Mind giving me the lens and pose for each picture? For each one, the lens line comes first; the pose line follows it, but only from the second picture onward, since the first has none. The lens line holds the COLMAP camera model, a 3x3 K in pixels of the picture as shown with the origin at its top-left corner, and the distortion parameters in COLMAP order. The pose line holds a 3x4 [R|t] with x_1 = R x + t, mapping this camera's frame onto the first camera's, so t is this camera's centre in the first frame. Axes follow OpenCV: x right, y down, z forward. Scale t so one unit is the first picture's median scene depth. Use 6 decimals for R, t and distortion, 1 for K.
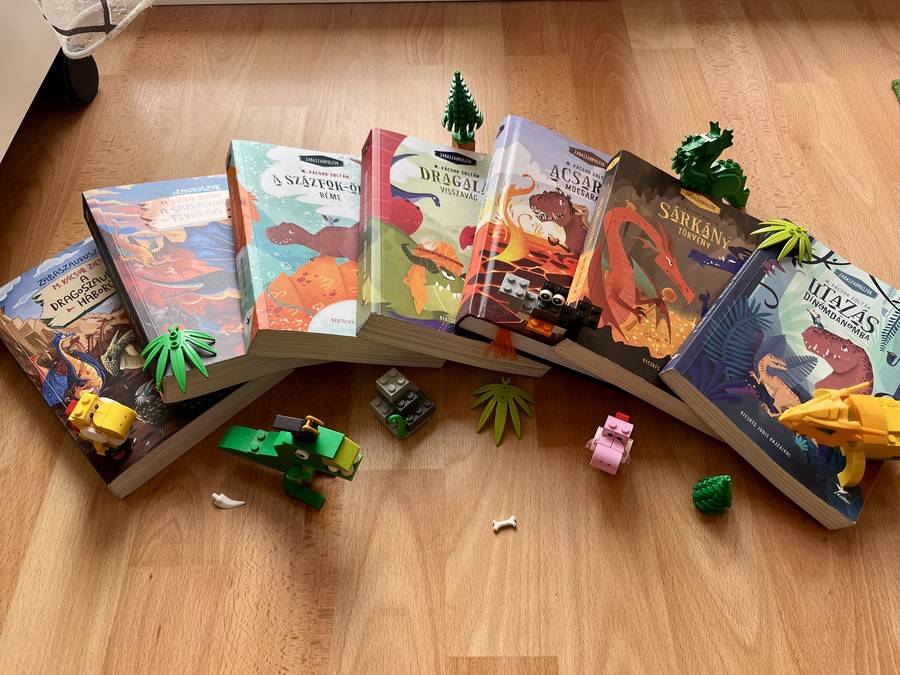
lens RADIAL K [[694.9, 0, 450.0], [0, 694.9, 337.5], [0, 0, 1]] dist [0.003775, 0.002308]
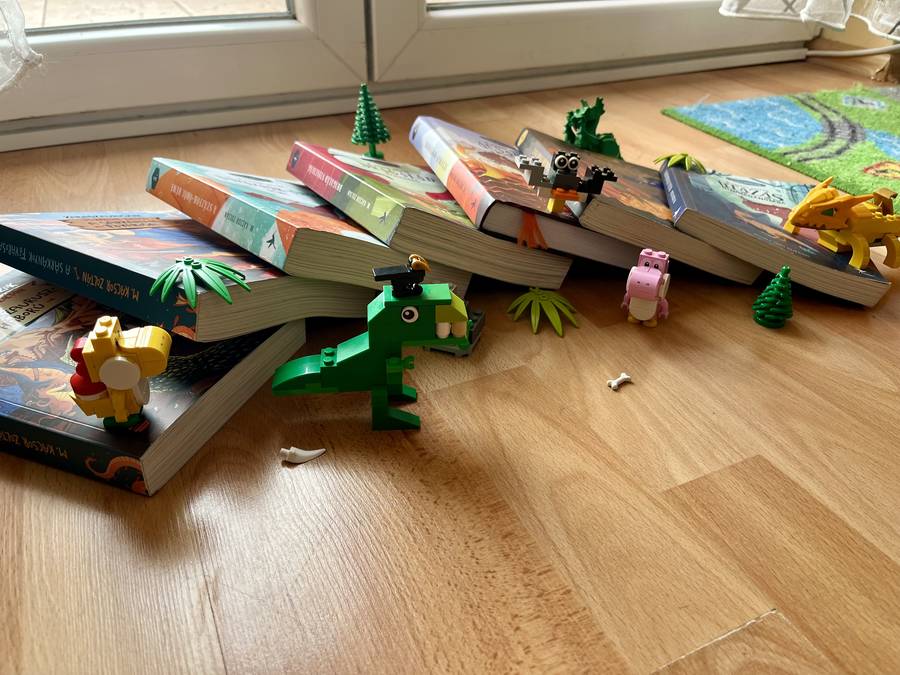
lens RADIAL K [[694.9, 0, 450.0], [0, 694.9, 337.5], [0, 0, 1]] dist [0.003775, 0.002308]
pose [[0.901082, -0.217111, 0.375385, -0.441219], [0.346877, 0.880363, -0.323477, 0.432940], [-0.260245, 0.421692, 0.868590, 0.259739]]
